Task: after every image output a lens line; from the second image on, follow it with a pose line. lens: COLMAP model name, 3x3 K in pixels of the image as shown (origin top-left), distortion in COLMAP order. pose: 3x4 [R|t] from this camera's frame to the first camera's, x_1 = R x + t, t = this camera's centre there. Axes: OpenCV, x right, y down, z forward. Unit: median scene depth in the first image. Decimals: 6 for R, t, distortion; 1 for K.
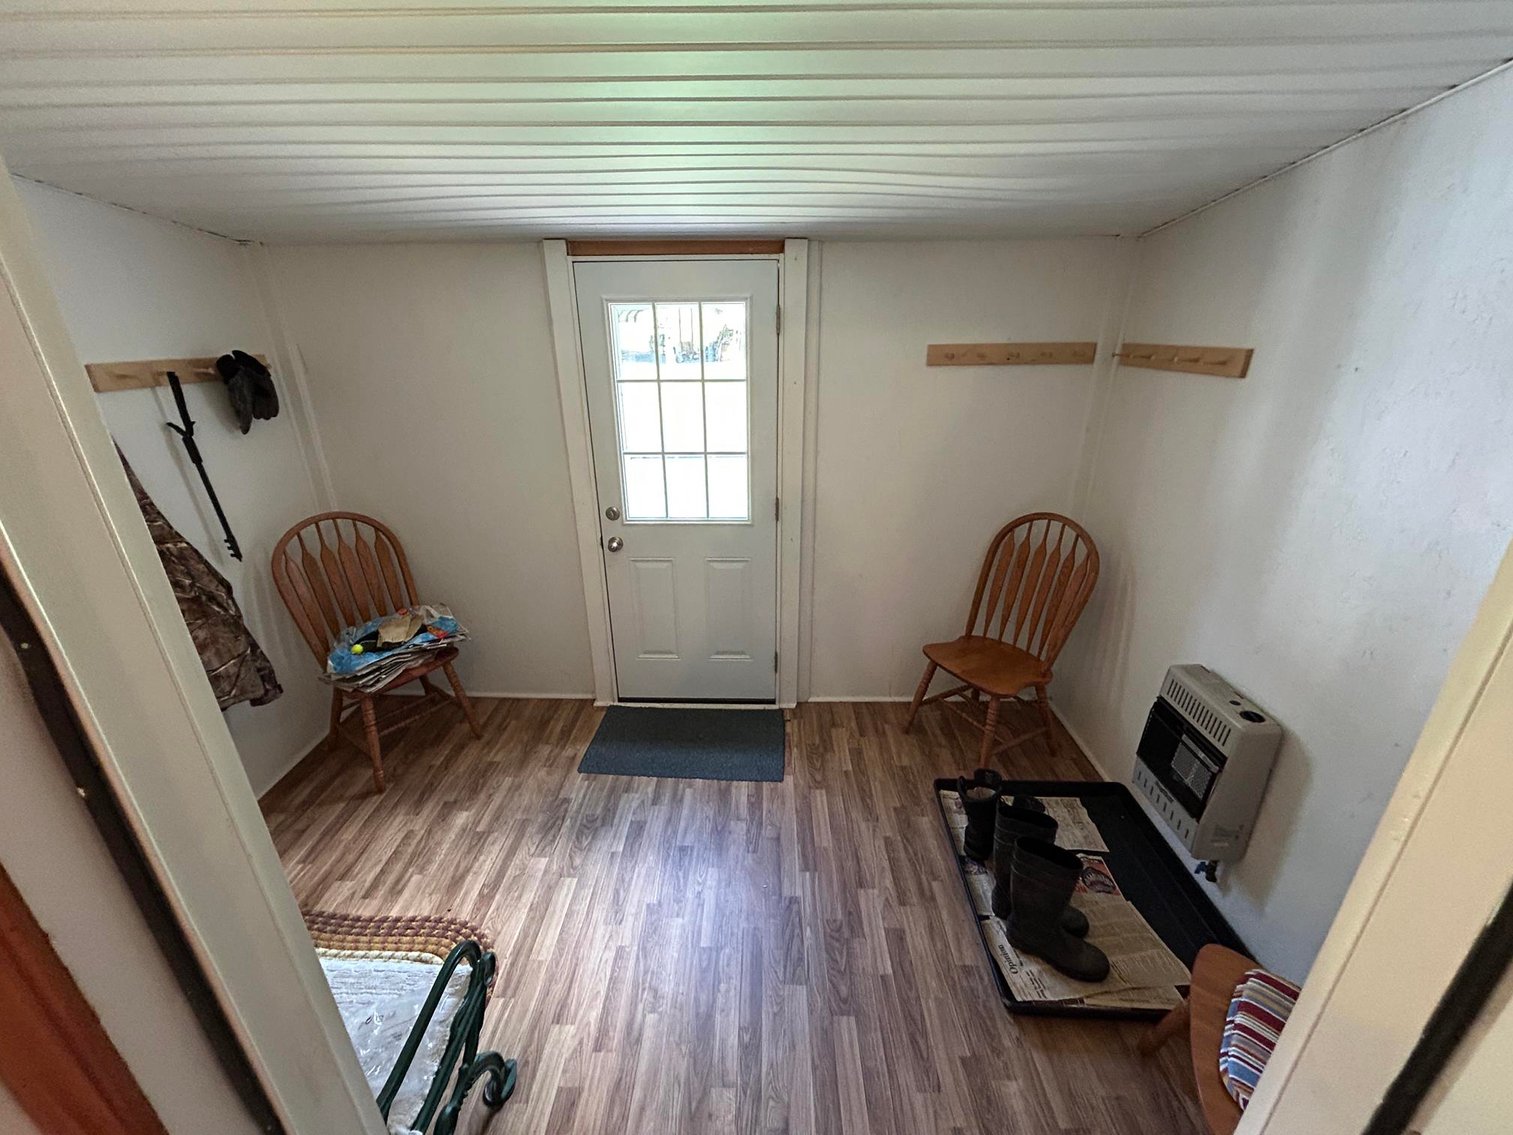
lens RADIAL K [[613.9, 0, 752.4], [0, 613.9, 569.6], [0, 0, 1]] dist [0.001654, 0.001477]
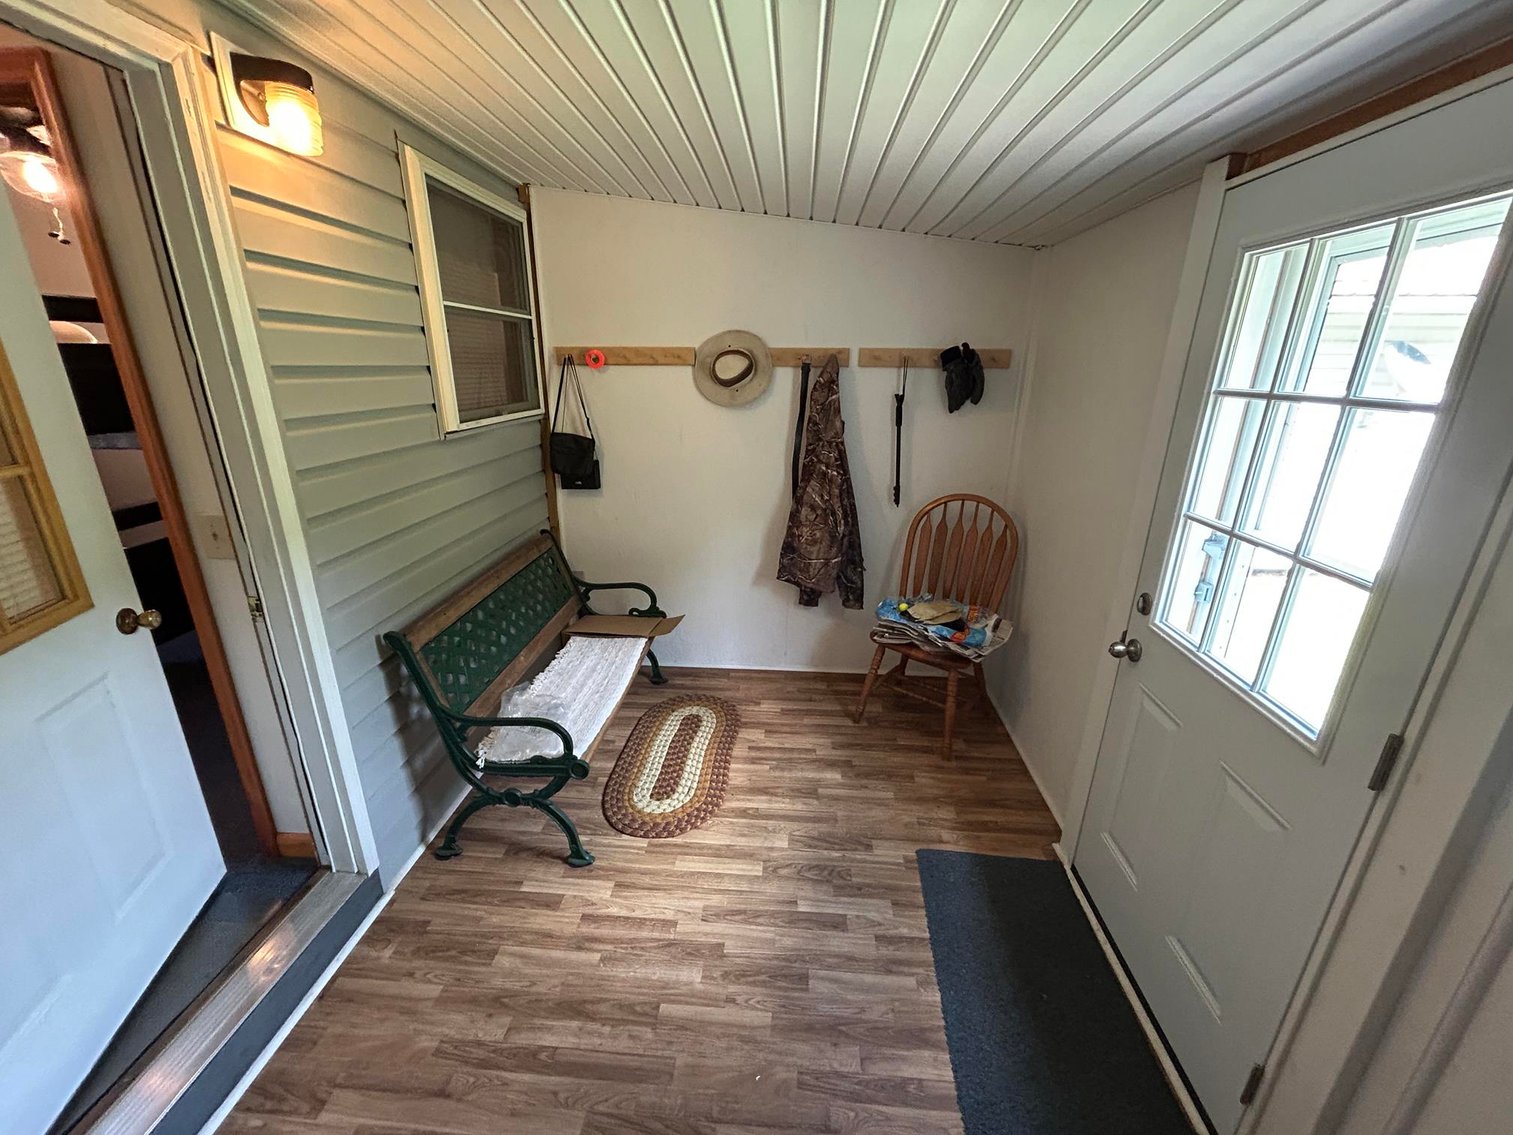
lens RADIAL K [[613.9, 0, 750.1], [0, 613.9, 565.5], [0, 0, 1]] dist [0.001654, 0.001477]
pose [[-0.051861, 0.326594, -0.943741, 0.471494], [-0.378674, 0.868009, 0.321195, -0.223414], [0.924076, 0.374027, 0.078657, 0.734818]]
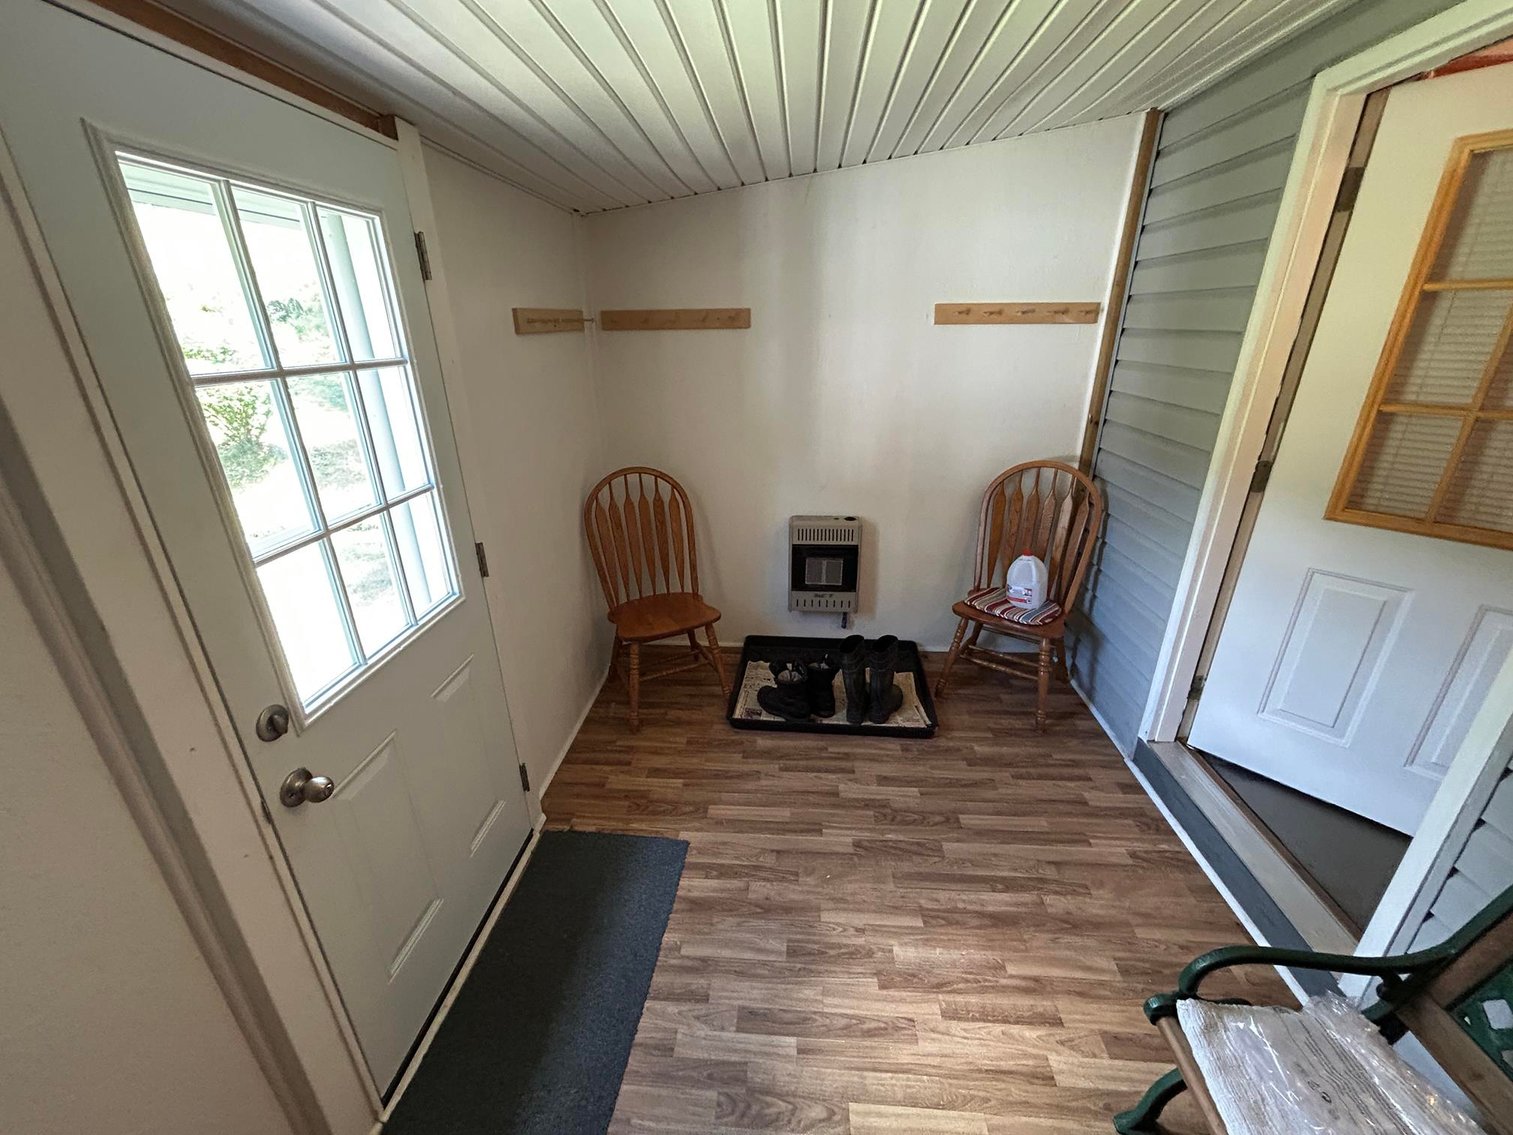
lens RADIAL K [[613.9, 0, 755.0], [0, 613.9, 566.8], [0, 0, 1]] dist [0.001654, 0.001477]
pose [[0.053109, -0.362697, 0.930393, -0.698632], [0.382649, 0.867982, 0.316524, -0.238627], [-0.922366, 0.339203, 0.184883, 0.788121]]
